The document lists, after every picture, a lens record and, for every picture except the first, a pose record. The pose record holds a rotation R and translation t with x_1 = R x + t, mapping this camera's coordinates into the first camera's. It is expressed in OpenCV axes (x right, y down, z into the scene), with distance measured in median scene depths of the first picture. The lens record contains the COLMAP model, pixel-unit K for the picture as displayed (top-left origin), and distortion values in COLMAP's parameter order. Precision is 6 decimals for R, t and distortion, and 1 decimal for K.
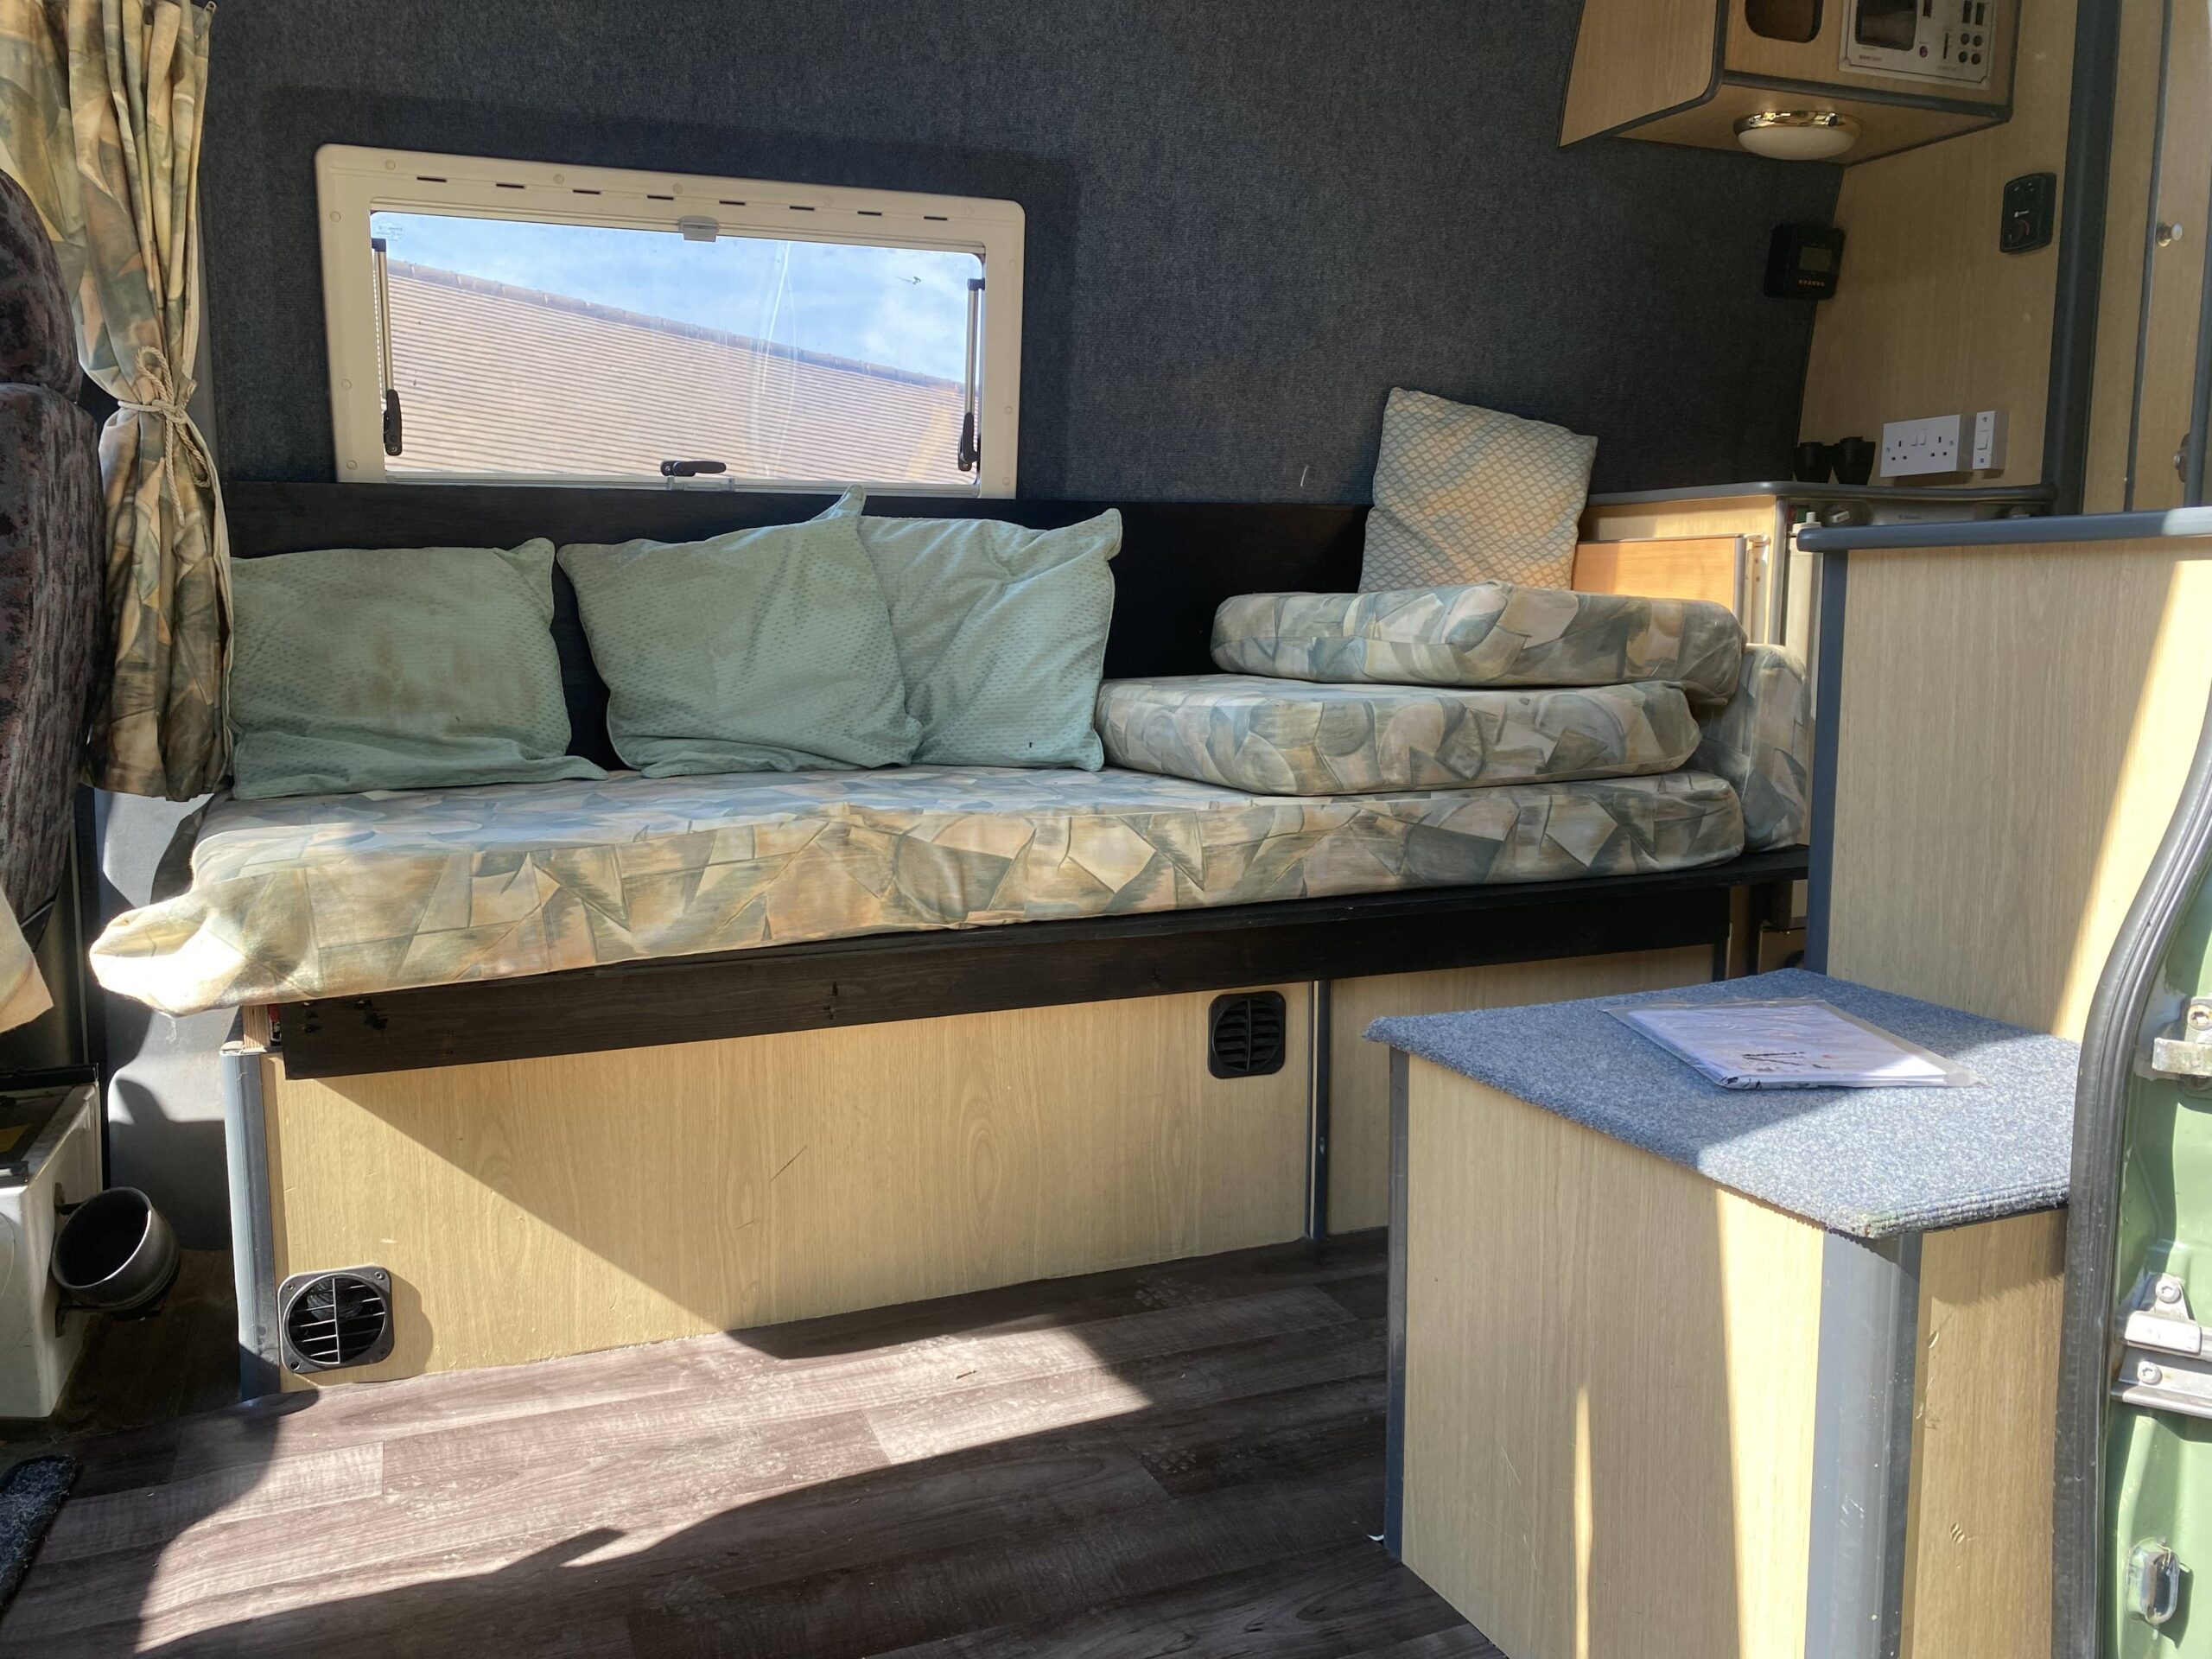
lens RADIAL K [[1690.3, 0, 1098.9], [0, 1690.3, 834.6], [0, 0, 1]] dist [-0.002032, 0.002450]
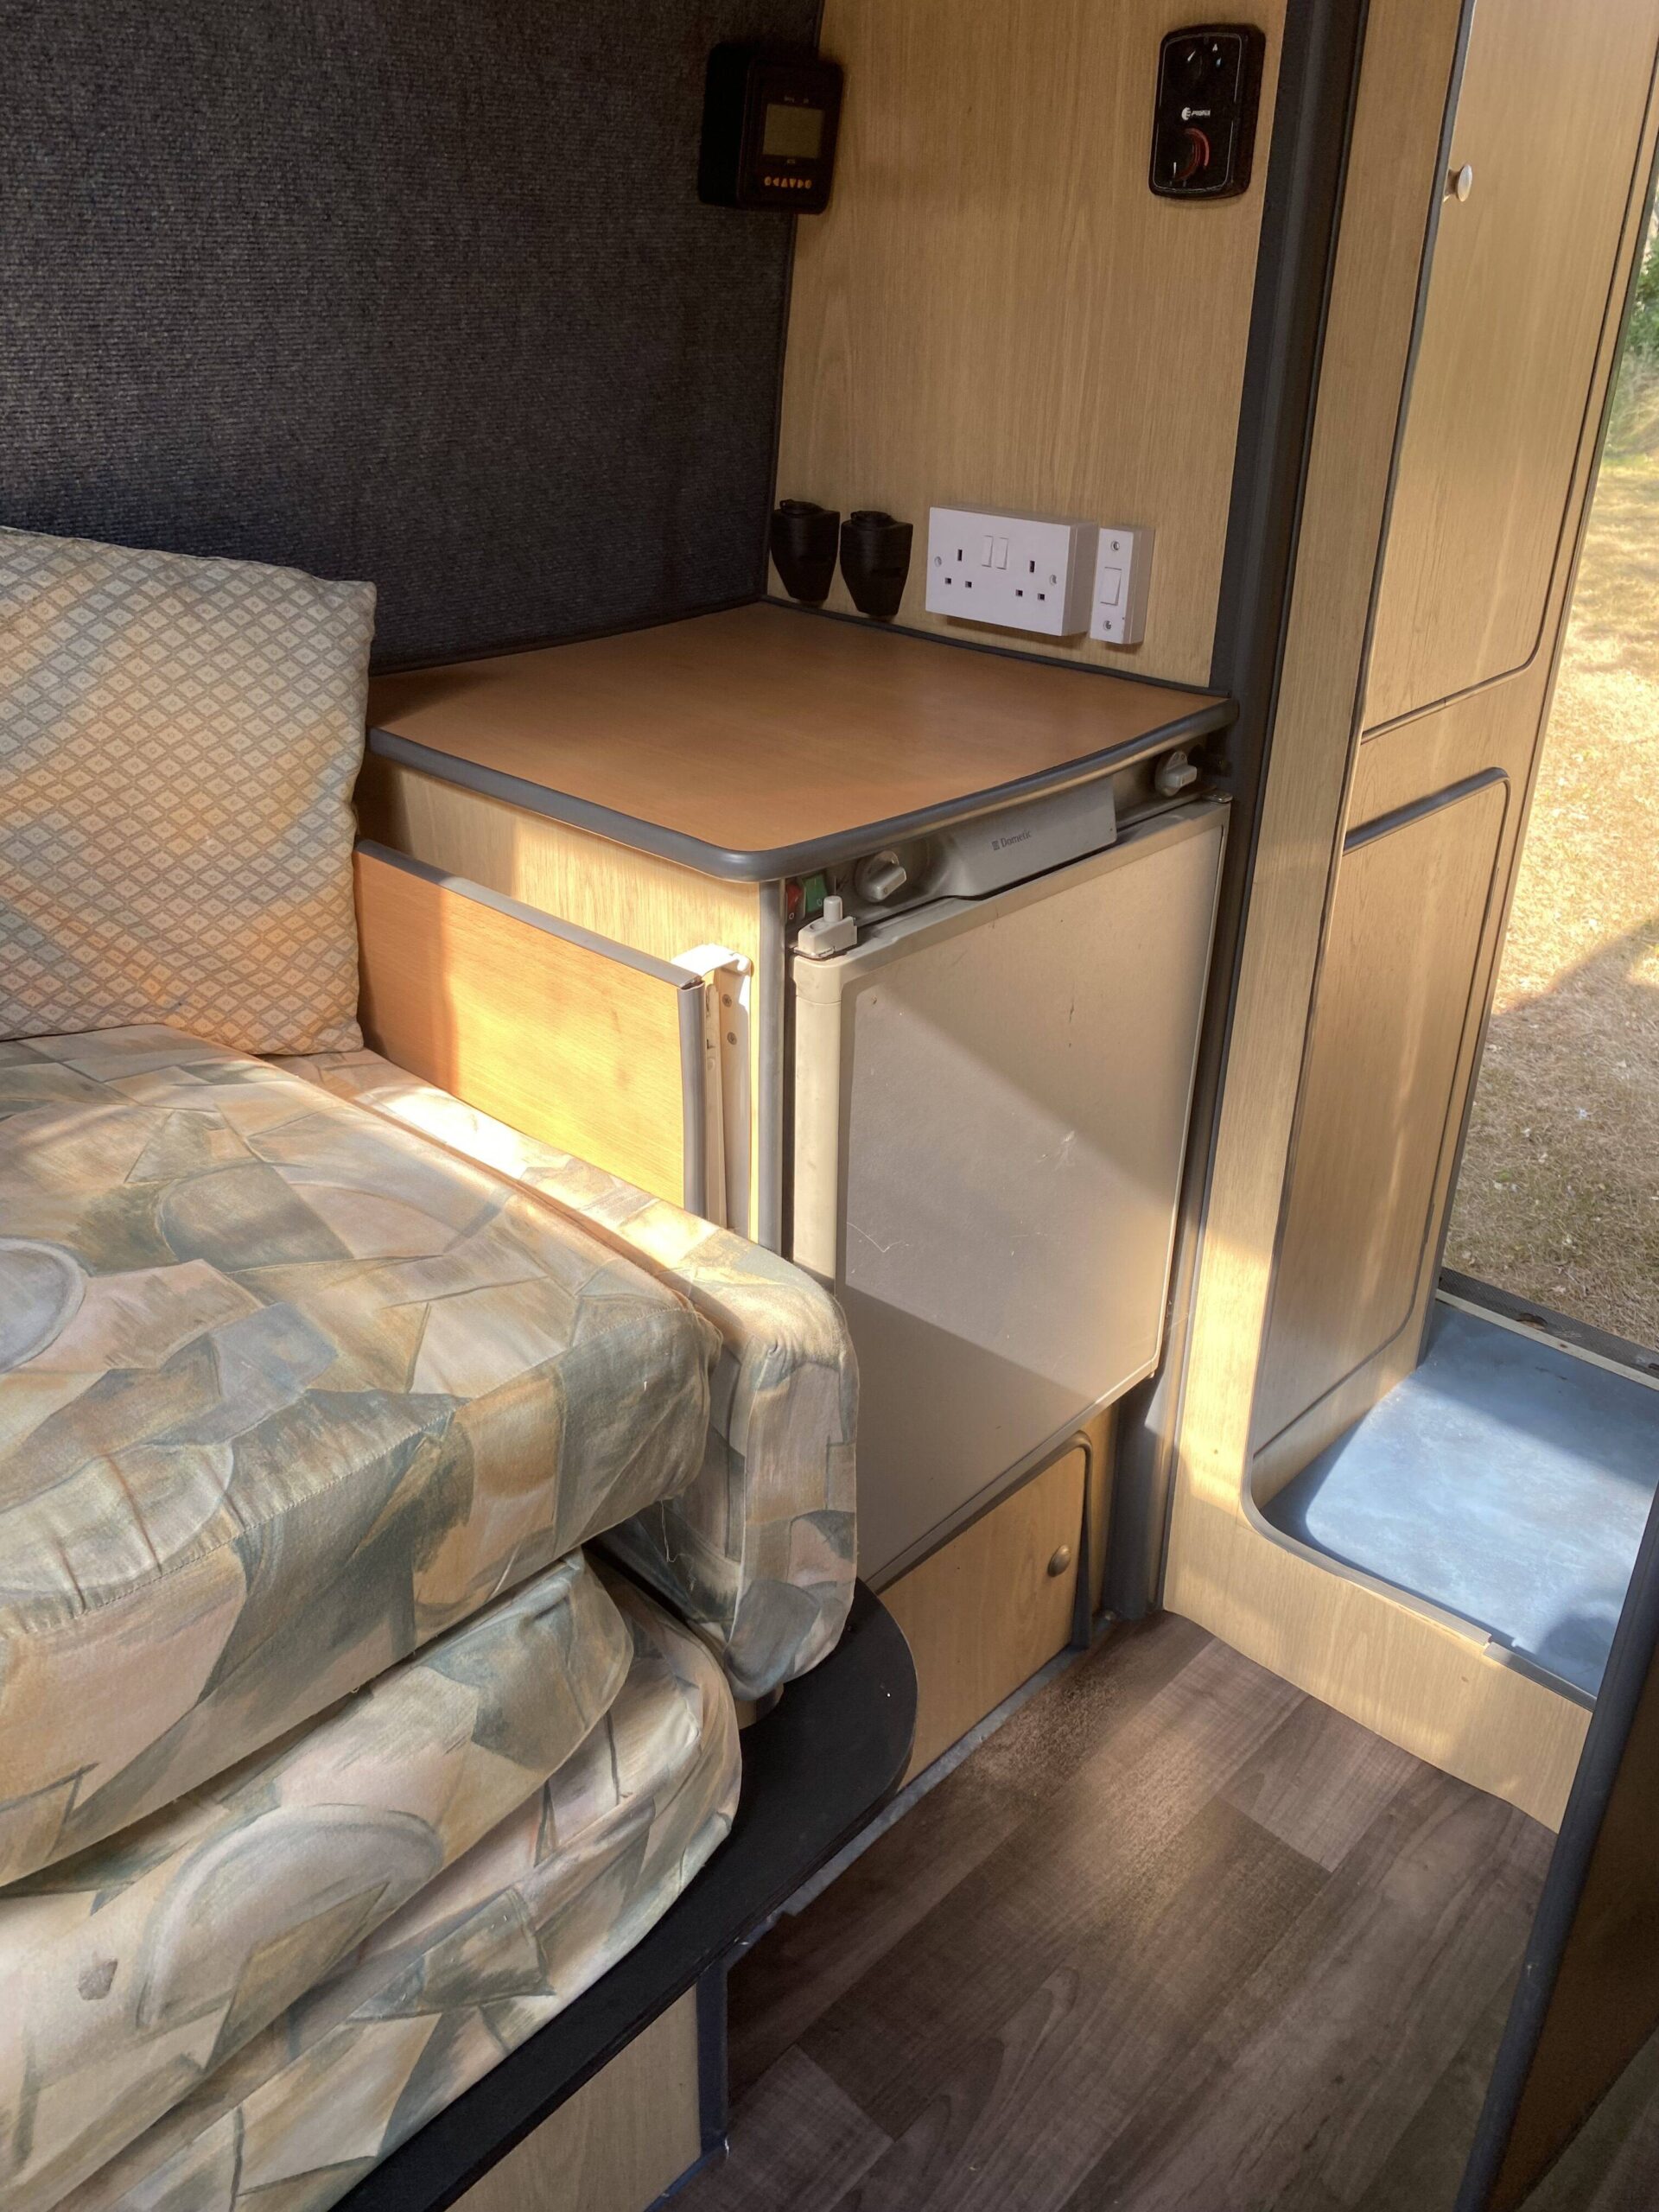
lens RADIAL K [[1690.3, 0, 843.0], [0, 1690.3, 1101.1], [0, 0, 1]] dist [-0.002032, 0.002450]
pose [[0.904770, -0.173251, 0.389070, 0.212961], [0.038669, 0.943166, 0.330064, -0.254784], [-0.424141, -0.283587, 0.860048, 0.530211]]
